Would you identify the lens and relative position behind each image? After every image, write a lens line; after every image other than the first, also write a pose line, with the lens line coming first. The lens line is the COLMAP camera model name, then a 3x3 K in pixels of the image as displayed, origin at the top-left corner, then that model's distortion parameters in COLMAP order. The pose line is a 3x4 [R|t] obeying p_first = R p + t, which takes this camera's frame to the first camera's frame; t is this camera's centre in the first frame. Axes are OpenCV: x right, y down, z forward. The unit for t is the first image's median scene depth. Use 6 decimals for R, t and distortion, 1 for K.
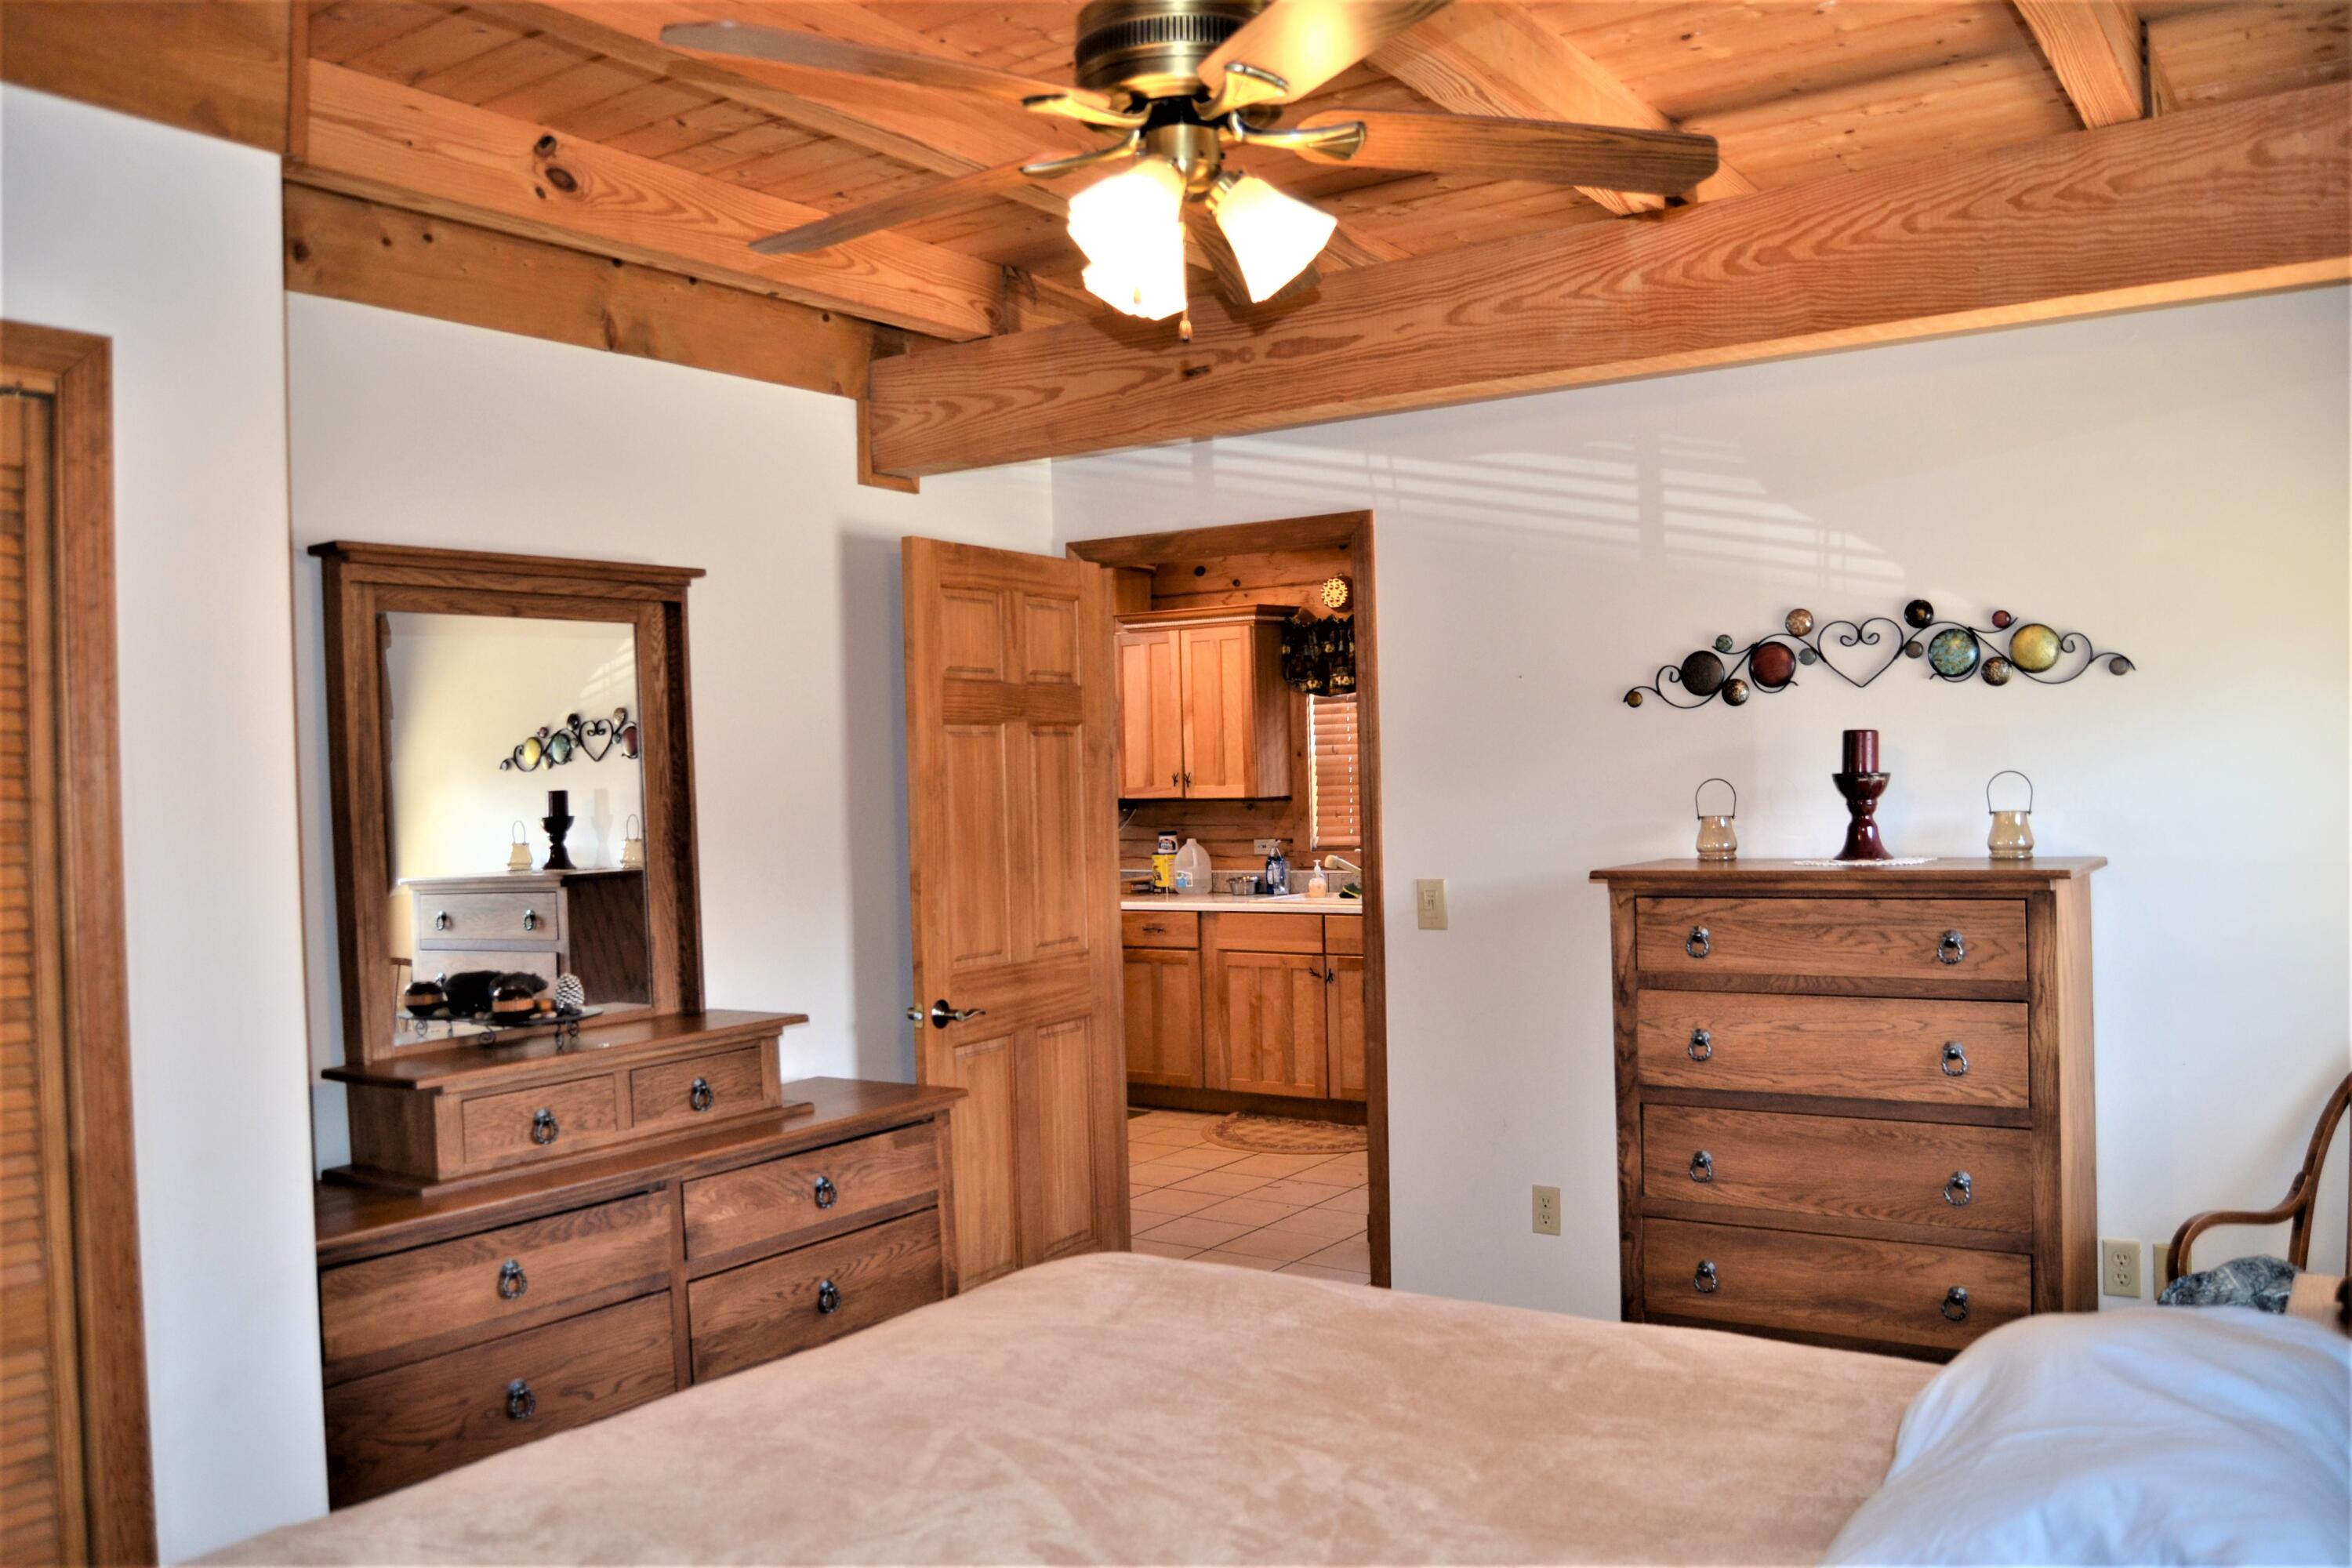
lens RADIAL K [[1863.1, 0, 1180.6], [0, 1863.1, 782.6], [0, 0, 1]] dist [-0.092405, 0.036949]
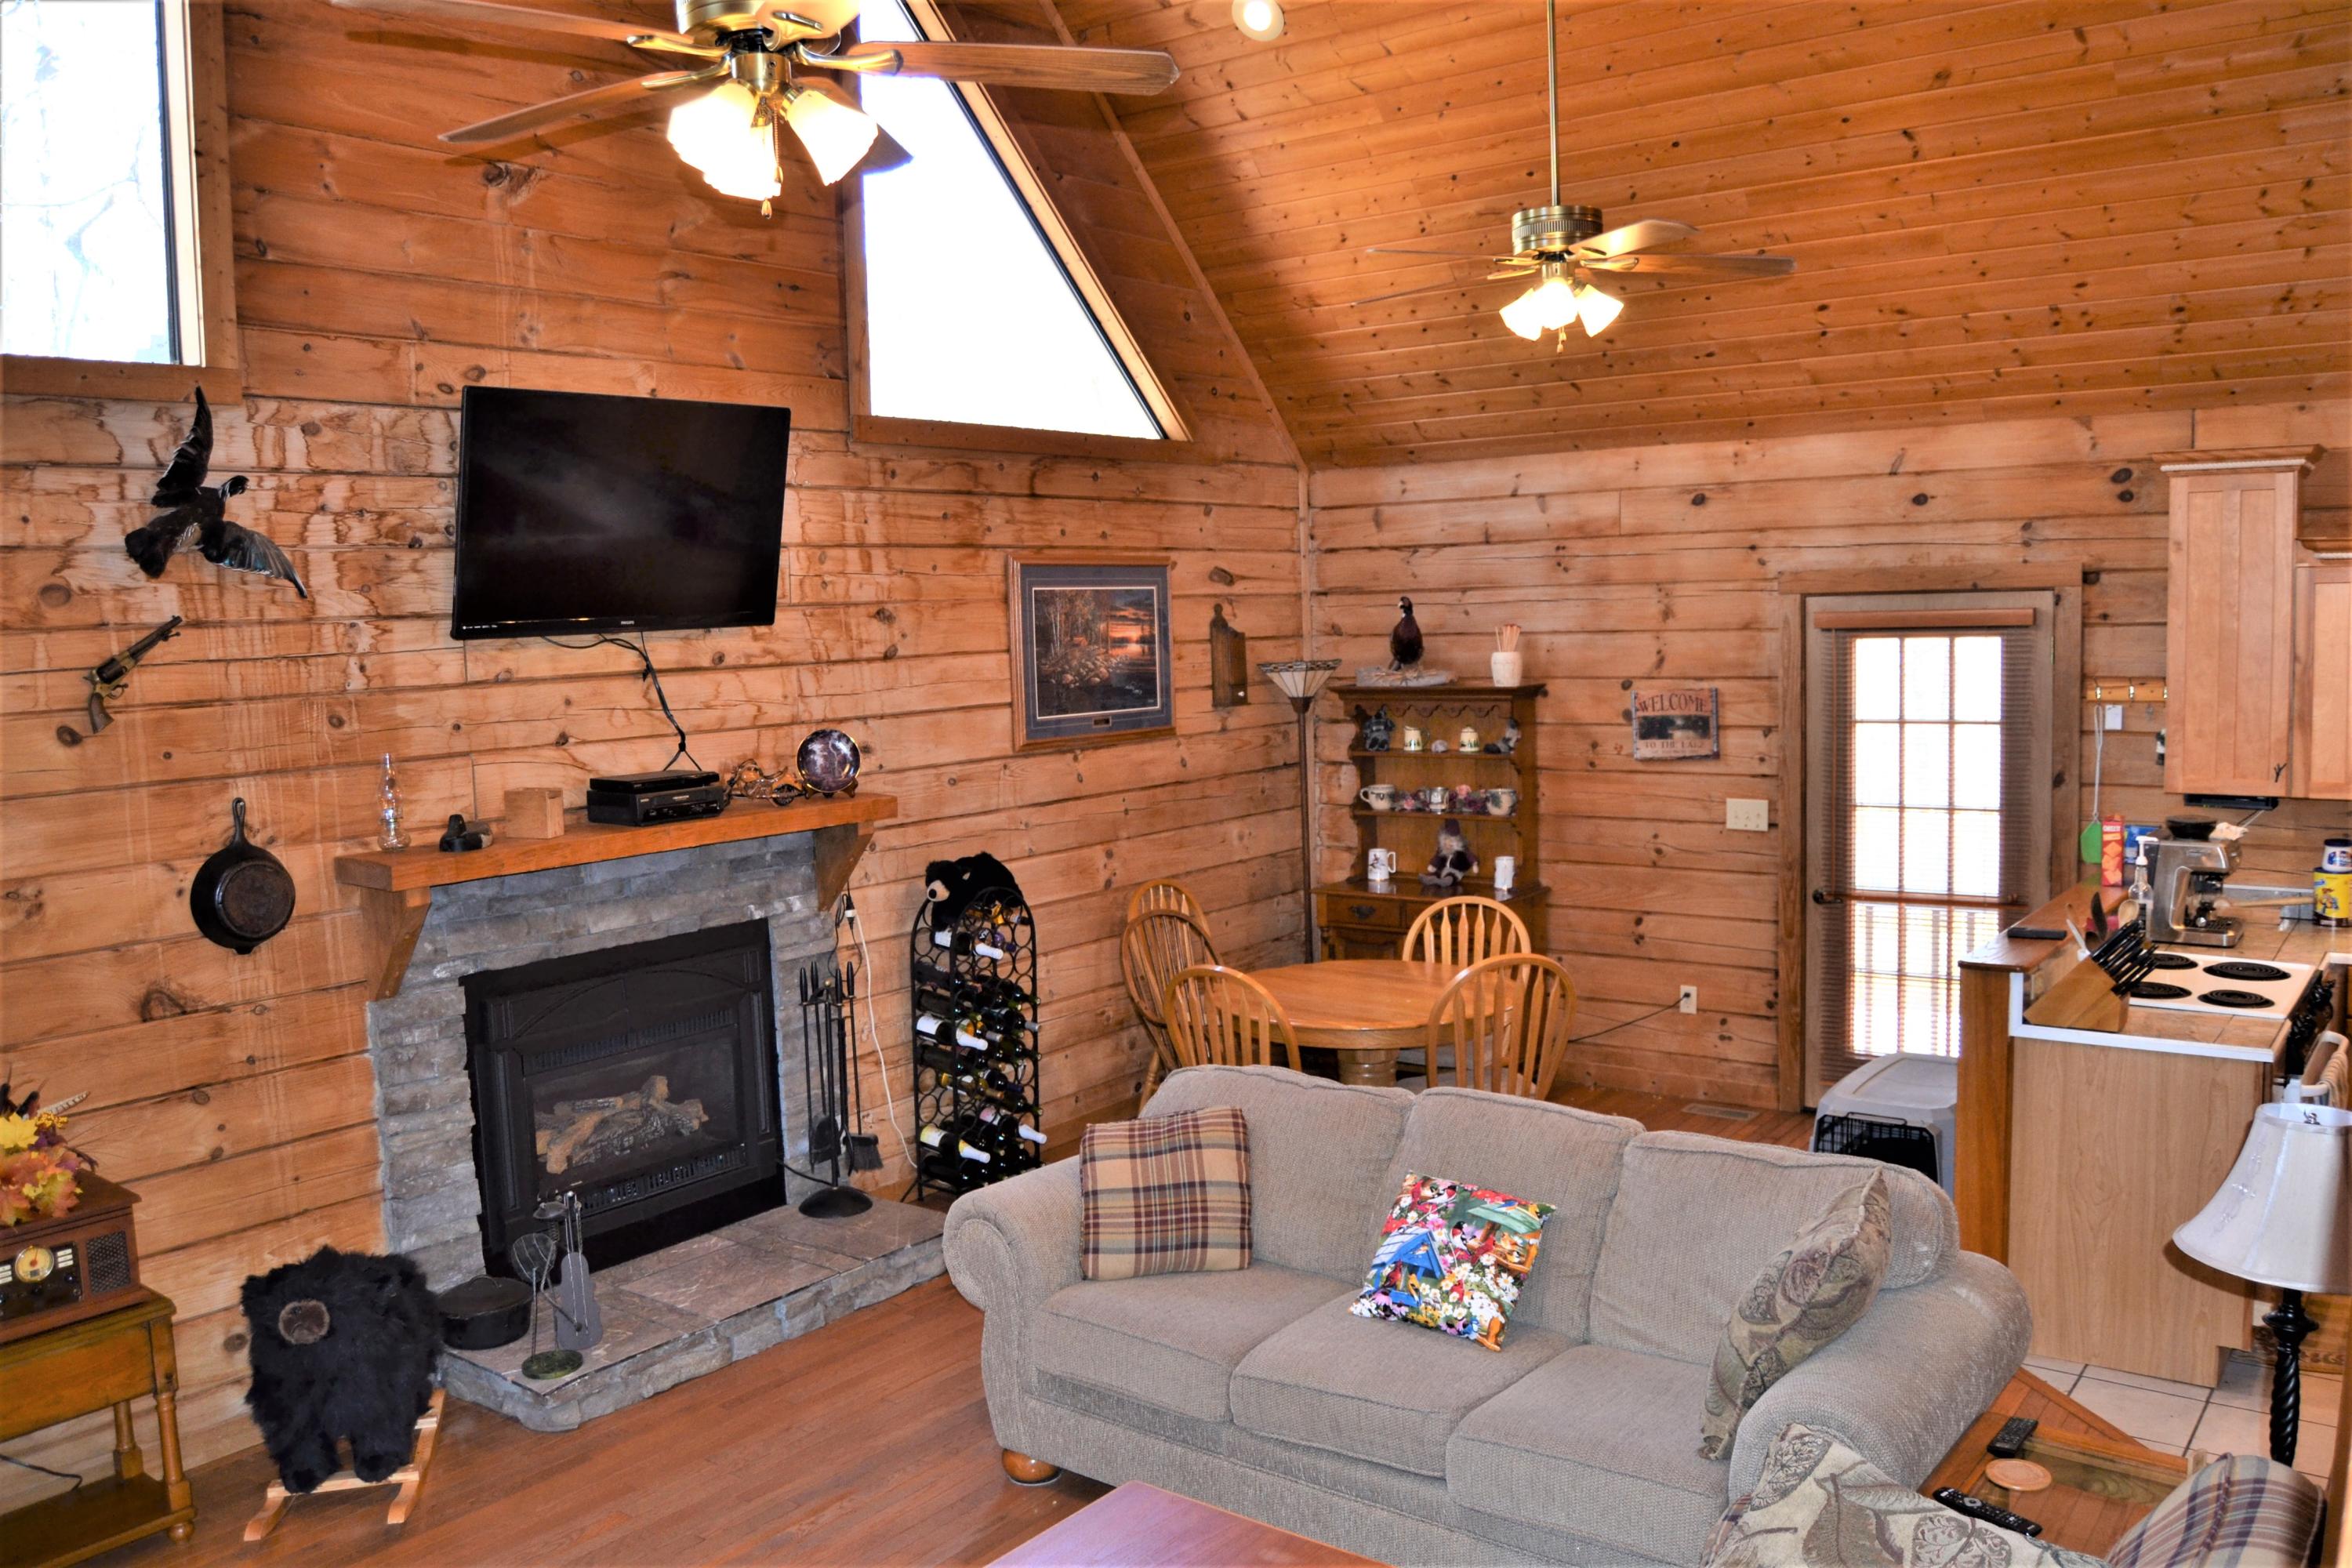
lens RADIAL K [[1863.1, 0, 1180.6], [0, 1863.1, 782.6], [0, 0, 1]] dist [-0.092405, 0.036949]
pose [[0.999059, -0.000052, -0.043373, -0.440070], [0.004046, 0.995750, 0.092014, -0.063945], [0.043184, -0.092102, 0.994813, 0.300030]]
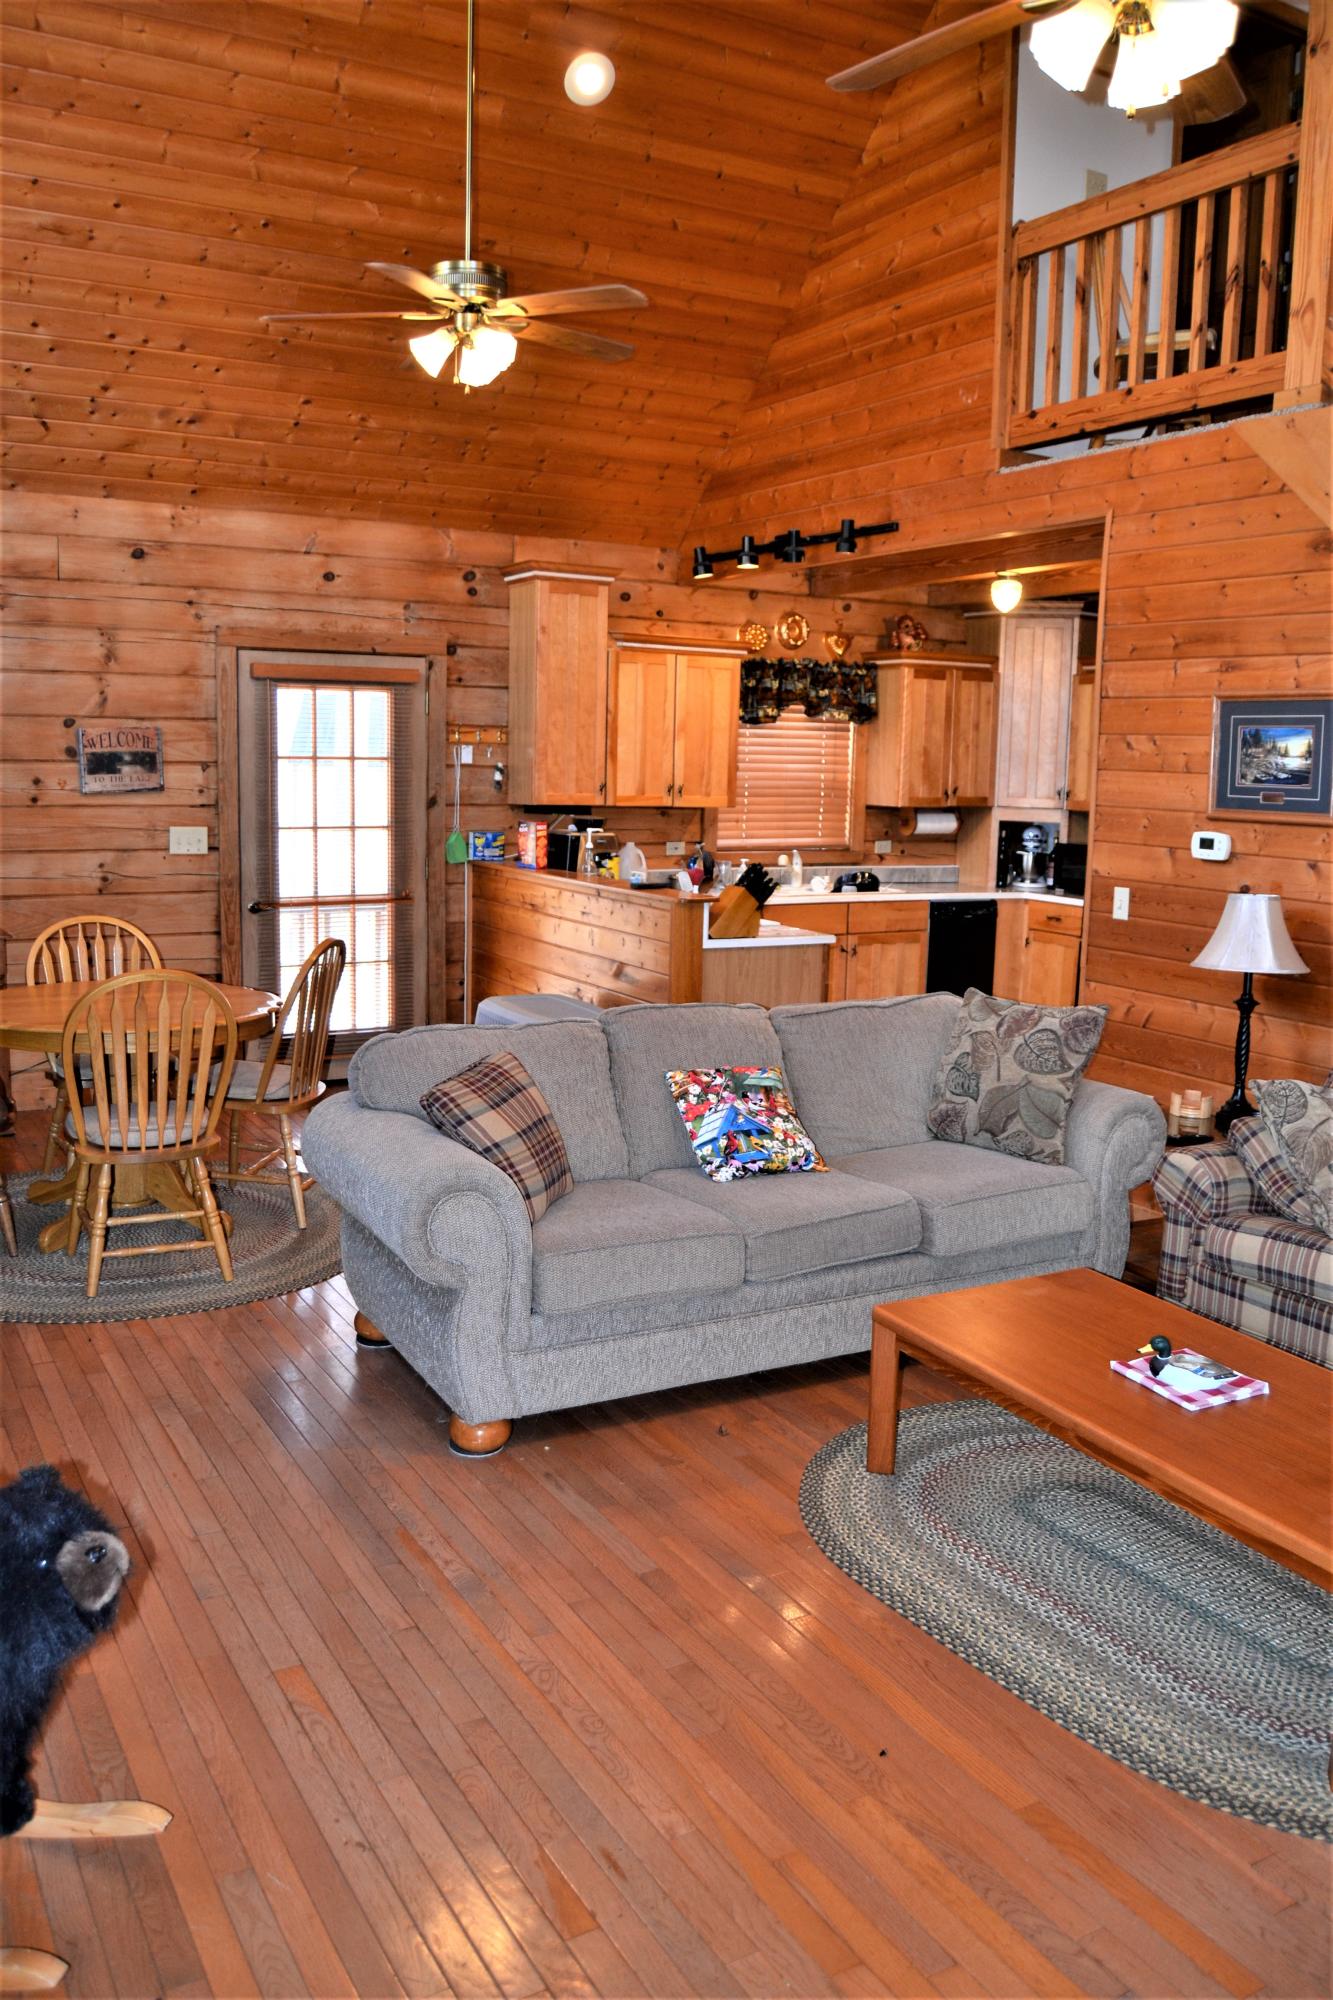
lens RADIAL K [[1584.2, 0, 657.7], [0, 1584.2, 1015.6], [0, 0, 1]] dist [-0.092405, 0.036949]
pose [[0.441371, -0.110762, 0.890463, -0.864433], [-0.032992, 0.989679, 0.139456, 0.000371], [-0.896718, -0.090929, 0.433161, 0.582122]]
